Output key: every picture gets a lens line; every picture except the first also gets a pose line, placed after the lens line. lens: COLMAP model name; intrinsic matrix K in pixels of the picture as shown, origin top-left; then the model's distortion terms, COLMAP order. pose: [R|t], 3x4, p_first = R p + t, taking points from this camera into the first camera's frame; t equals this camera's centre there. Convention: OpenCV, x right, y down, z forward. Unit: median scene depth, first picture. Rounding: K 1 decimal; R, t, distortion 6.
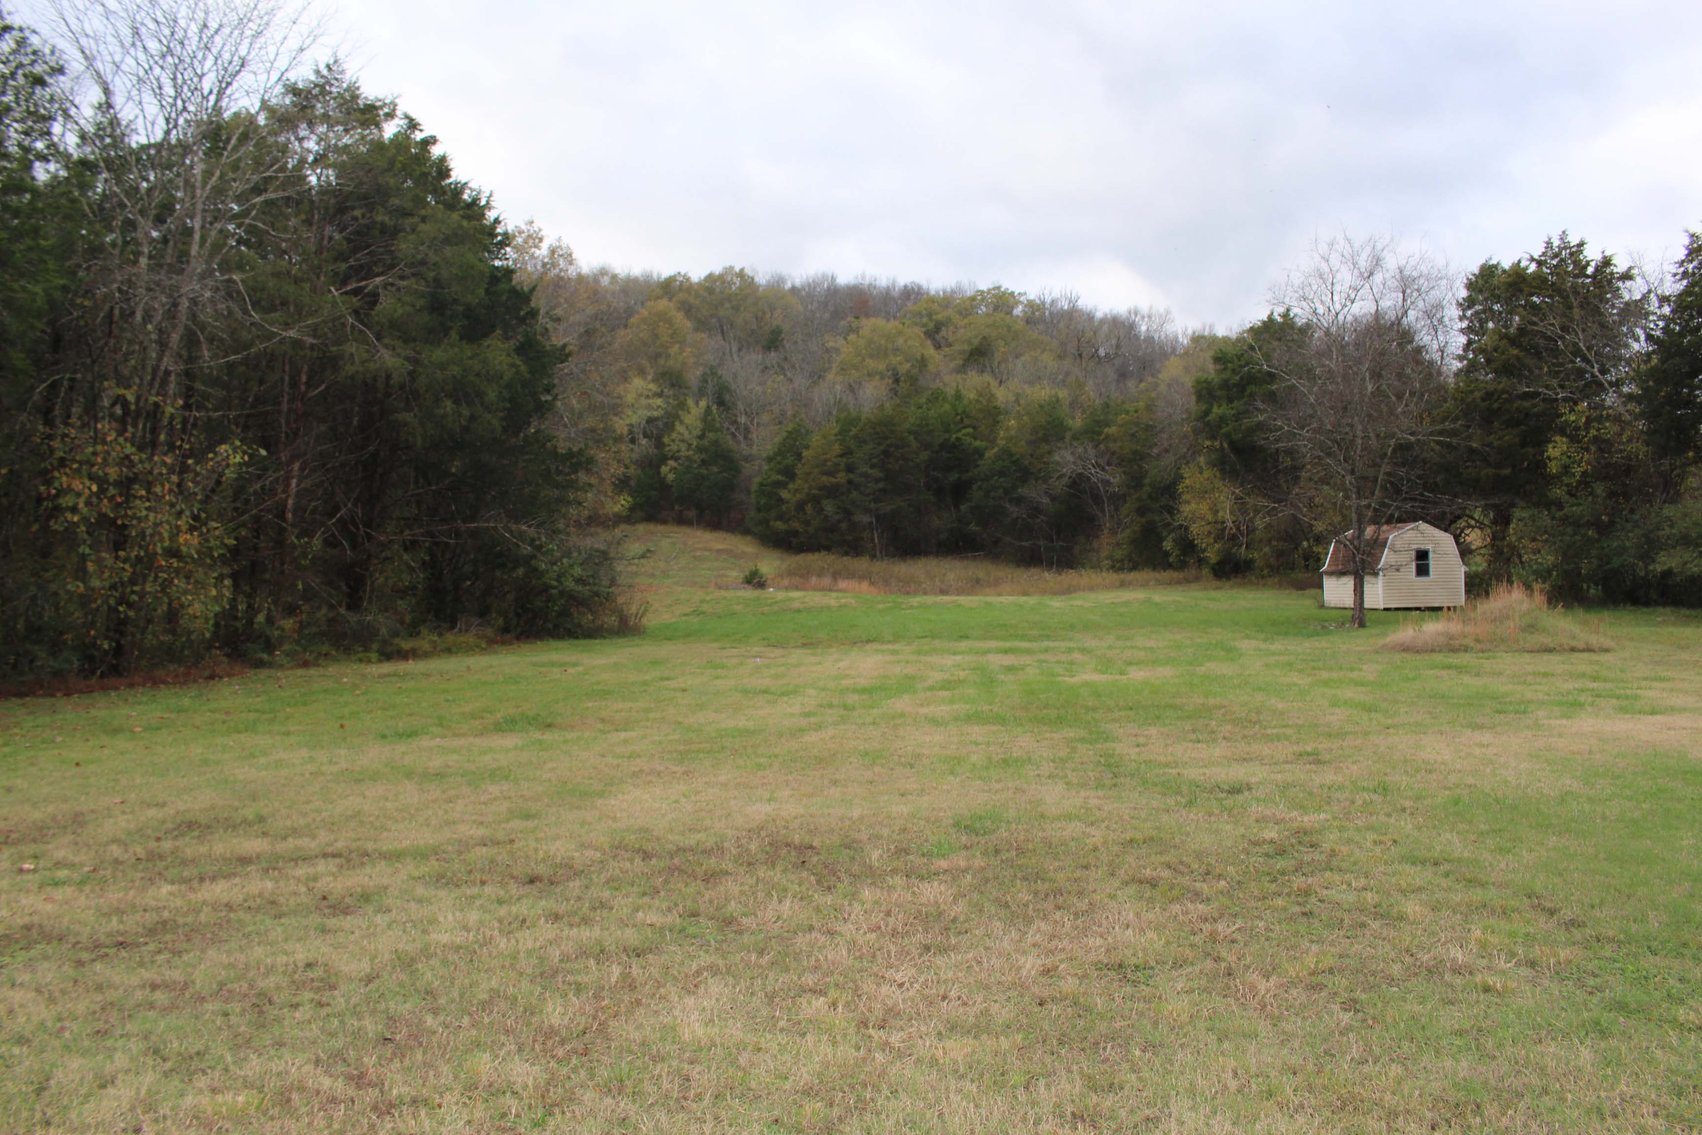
lens RADIAL K [[1398.7, 0, 847.1], [0, 1398.7, 560.6], [0, 0, 1]] dist [-0.132941, 0.060951]
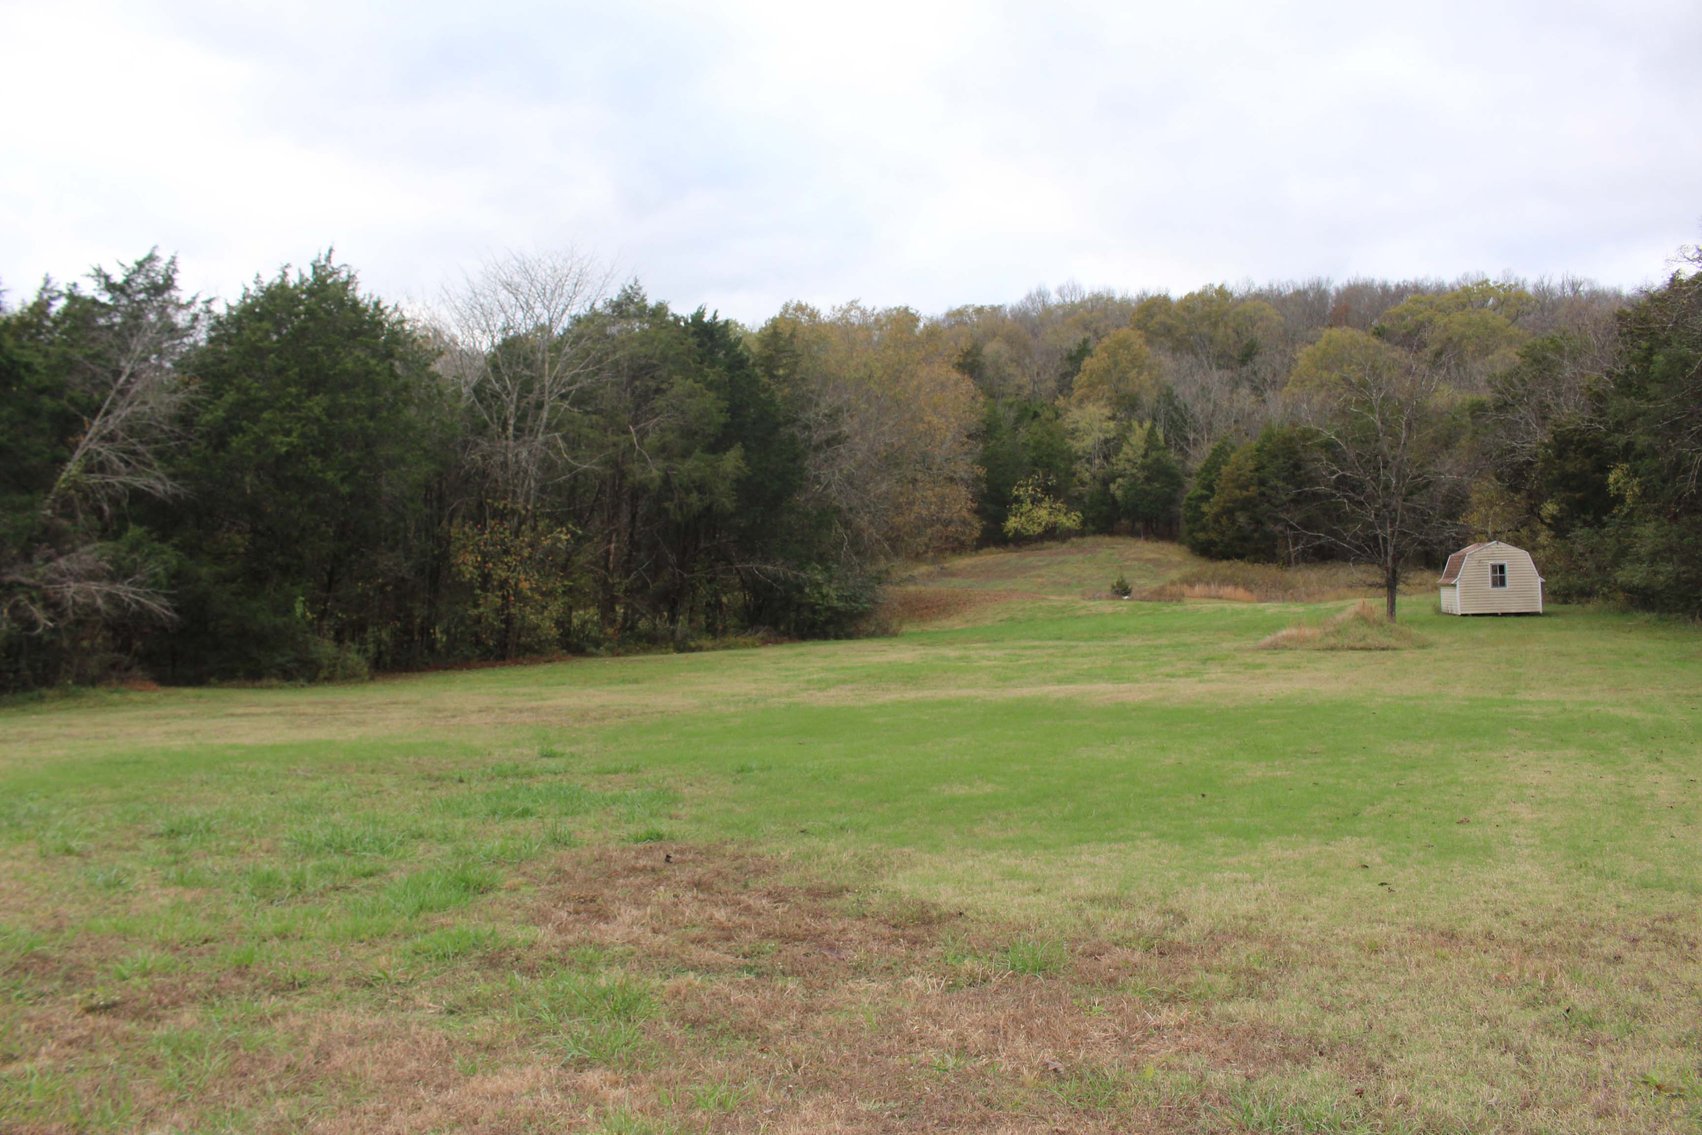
lens RADIAL K [[1398.7, 0, 852.6], [0, 1398.7, 573.9], [0, 0, 1]] dist [-0.132941, 0.060951]
pose [[0.917867, -0.017507, -0.396501, 0.130077], [0.020864, 0.999774, 0.004156, -0.005755], [0.396339, -0.012087, 0.918025, -0.106720]]
